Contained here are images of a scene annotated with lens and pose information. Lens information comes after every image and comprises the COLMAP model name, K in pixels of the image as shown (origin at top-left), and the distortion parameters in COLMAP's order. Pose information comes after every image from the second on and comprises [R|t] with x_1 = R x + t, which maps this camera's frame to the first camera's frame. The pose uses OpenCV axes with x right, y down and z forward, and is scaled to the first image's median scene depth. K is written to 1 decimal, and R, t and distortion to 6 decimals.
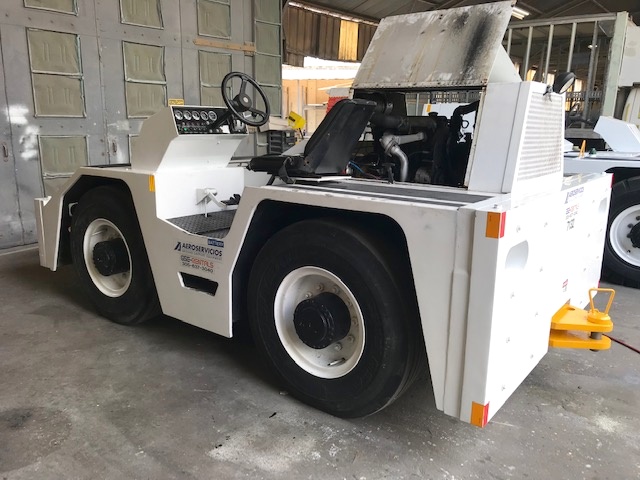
lens RADIAL K [[520.4, 0, 320.0], [0, 520.4, 240.0], [0, 0, 1]] dist [0.011355, 0.005870]
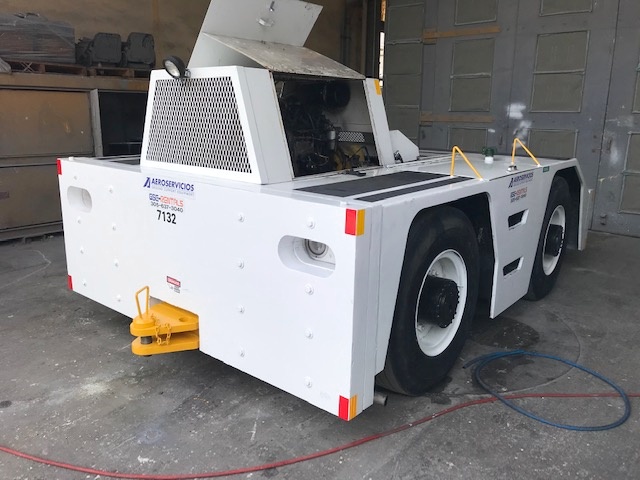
lens RADIAL K [[520.4, 0, 320.0], [0, 520.4, 240.0], [0, 0, 1]] dist [0.011355, 0.005870]
pose [[-0.020423, 0.231717, -0.972569, 1.170241], [-0.235635, 0.944253, 0.229919, -0.227012], [0.971627, 0.233867, 0.035316, 1.039479]]
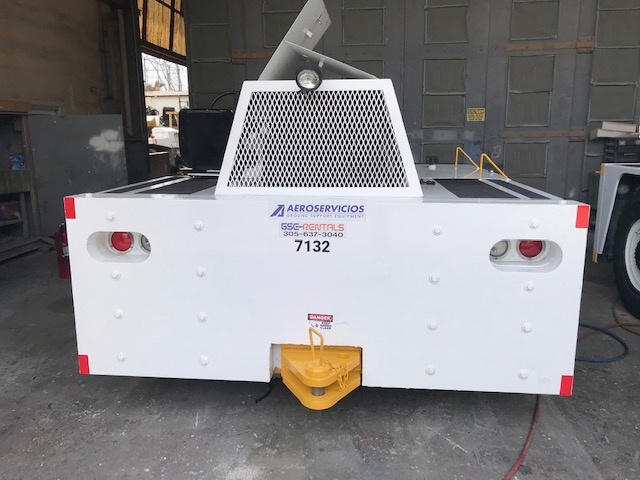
lens RADIAL K [[519.6, 0, 320.0], [0, 519.6, 240.0], [0, 0, 1]] dist [0.024182, -0.003871]
pose [[0.544071, 0.156318, -0.824349, 0.976040], [-0.173245, 0.982249, 0.071919, -0.084172], [0.820958, 0.103685, 0.561495, 0.452967]]
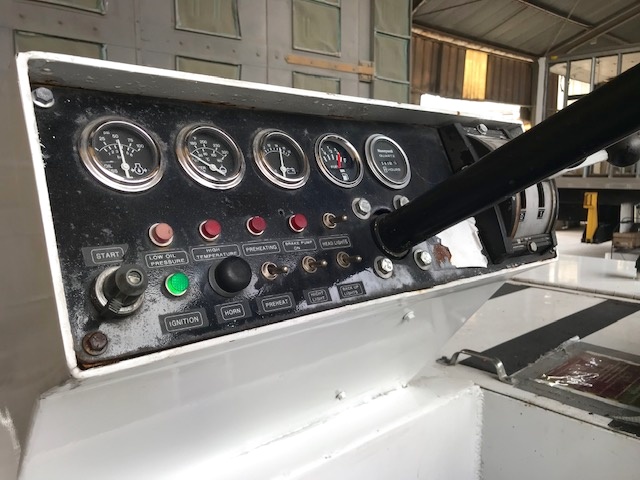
lens RADIAL K [[533.7, 0, 320.0], [0, 533.7, 240.0], [0, 0, 1]] dist [0.000122, 0.001295]
pose [[0.986328, 0.005375, -0.164705, -0.197598], [-0.022127, 0.994737, -0.100041, -0.196691], [0.163300, 0.102318, 0.981256, 0.835108]]
